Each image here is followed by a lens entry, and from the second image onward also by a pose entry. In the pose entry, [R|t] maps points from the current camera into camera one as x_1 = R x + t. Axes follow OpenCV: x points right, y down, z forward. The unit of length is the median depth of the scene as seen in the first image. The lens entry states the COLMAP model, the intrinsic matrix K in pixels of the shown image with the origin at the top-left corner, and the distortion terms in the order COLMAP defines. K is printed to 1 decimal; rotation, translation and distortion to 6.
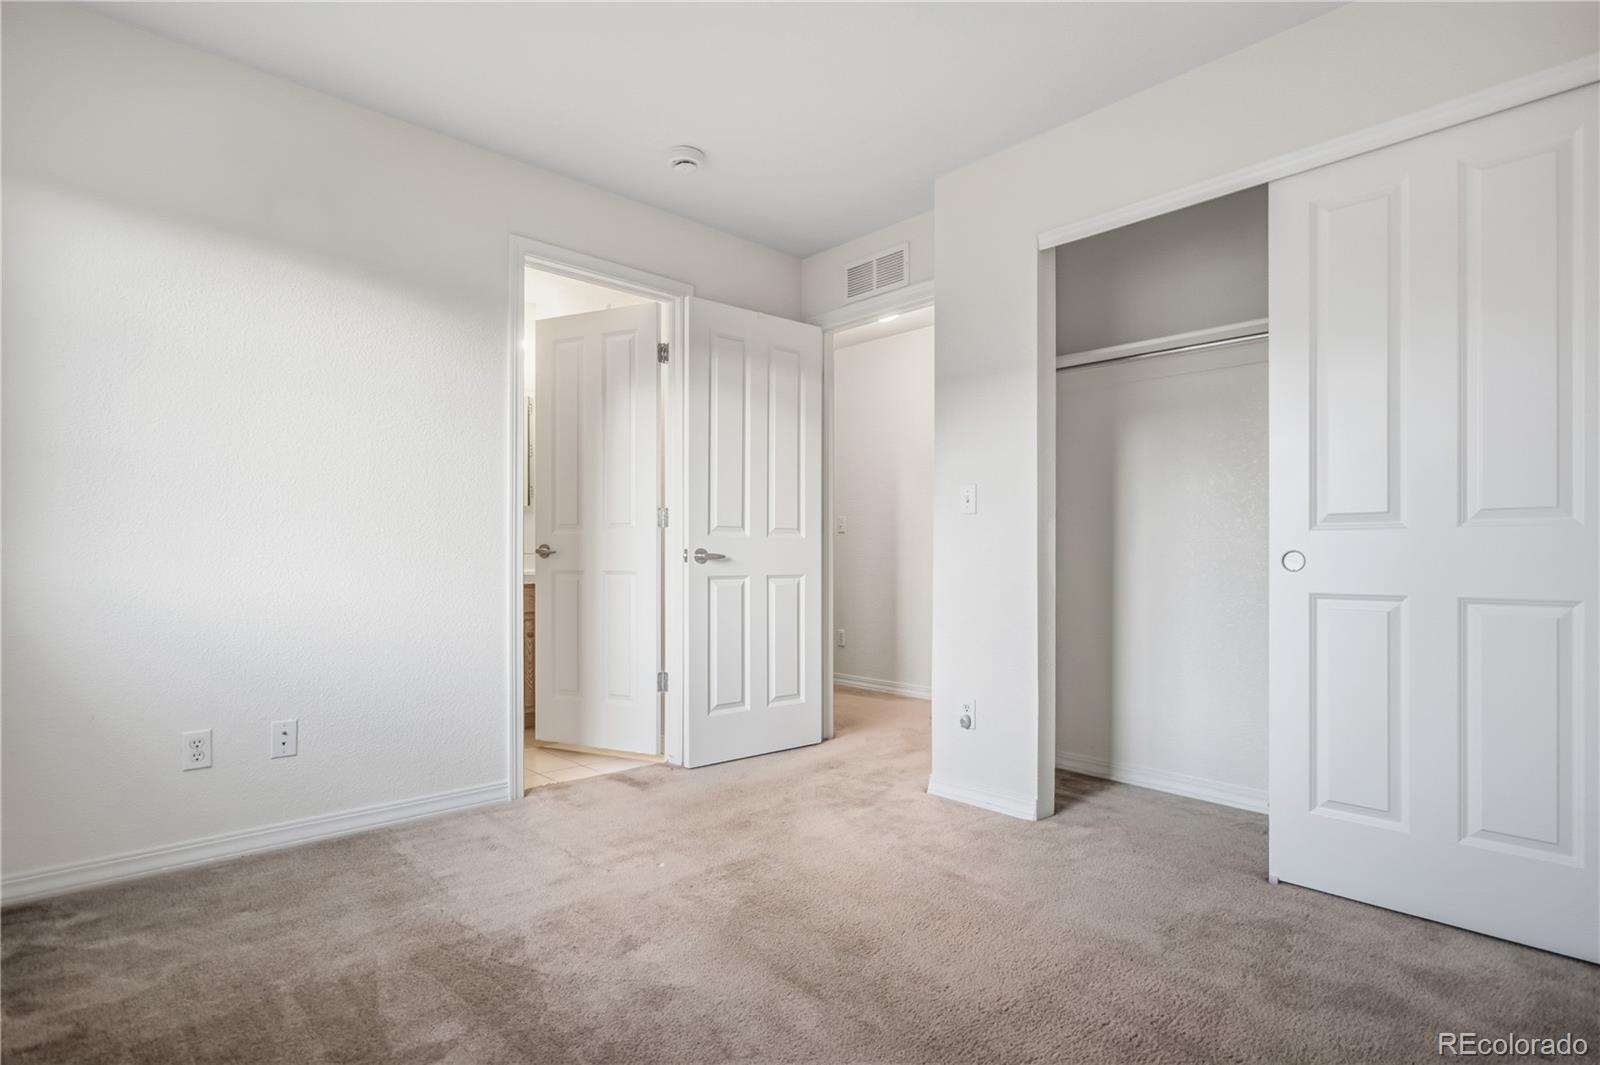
lens RADIAL K [[812.6, 0, 797.7], [0, 812.6, 537.5], [0, 0, 1]] dist [0.002146, -0.000107]
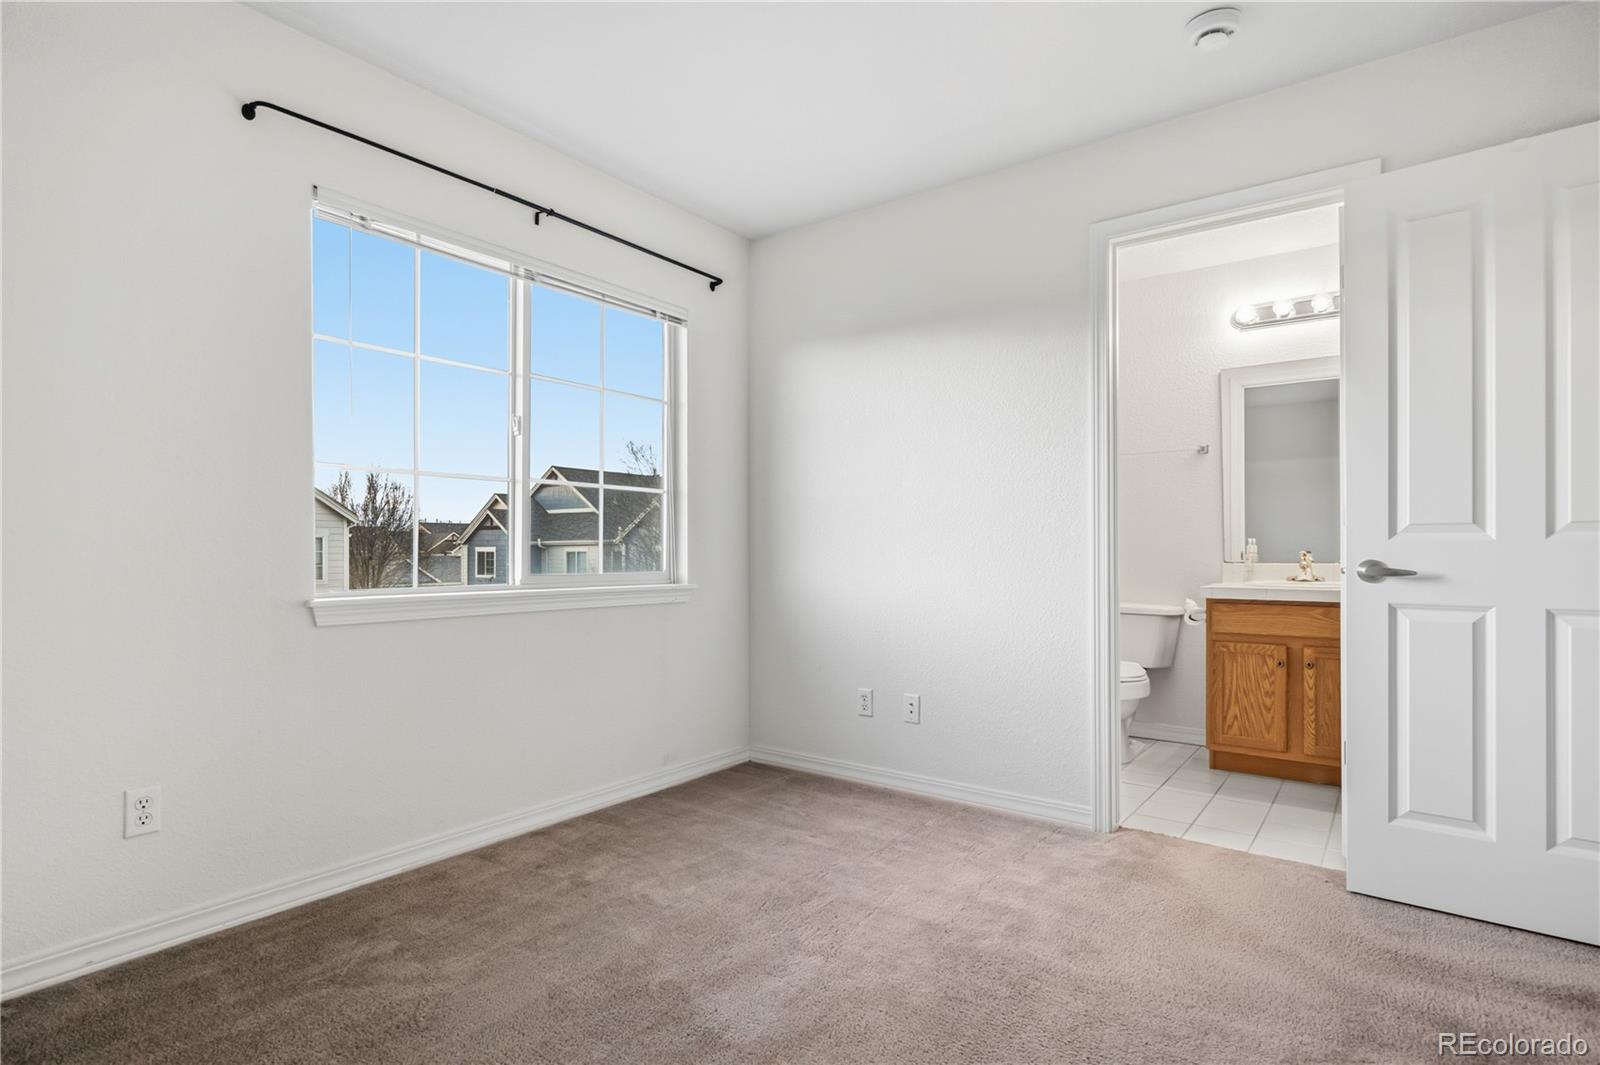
lens RADIAL K [[812.6, 0, 799.1], [0, 812.6, 535.7], [0, 0, 1]] dist [0.002146, -0.000107]
pose [[0.178979, -0.038115, -0.983114, 0.443469], [0.007857, 0.999273, -0.037312, 0.014849], [0.983821, -0.001046, 0.179149, 0.431541]]
